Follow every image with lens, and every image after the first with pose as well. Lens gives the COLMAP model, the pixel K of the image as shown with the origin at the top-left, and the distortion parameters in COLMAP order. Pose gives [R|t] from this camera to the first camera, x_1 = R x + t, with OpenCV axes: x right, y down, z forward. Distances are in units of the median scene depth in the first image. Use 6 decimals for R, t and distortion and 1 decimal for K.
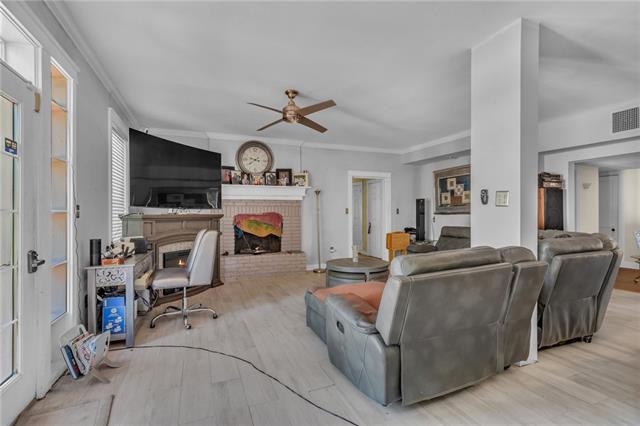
lens RADIAL K [[309.1, 0, 317.3], [0, 309.1, 214.1], [0, 0, 1]] dist [-0.001694, -0.000171]
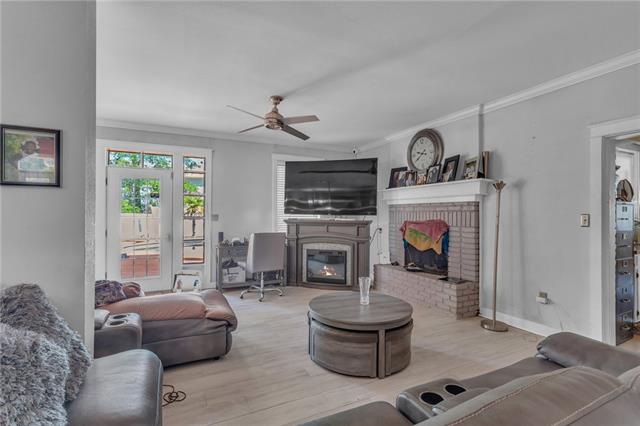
lens RADIAL K [[309.1, 0, 317.1], [0, 309.1, 210.9], [0, 0, 1]] dist [-0.001694, -0.000171]
pose [[0.072026, -0.006115, -0.997384, 0.576833], [-0.009815, 0.999928, -0.006840, -0.019296], [0.997354, 0.010282, 0.071961, 0.674949]]
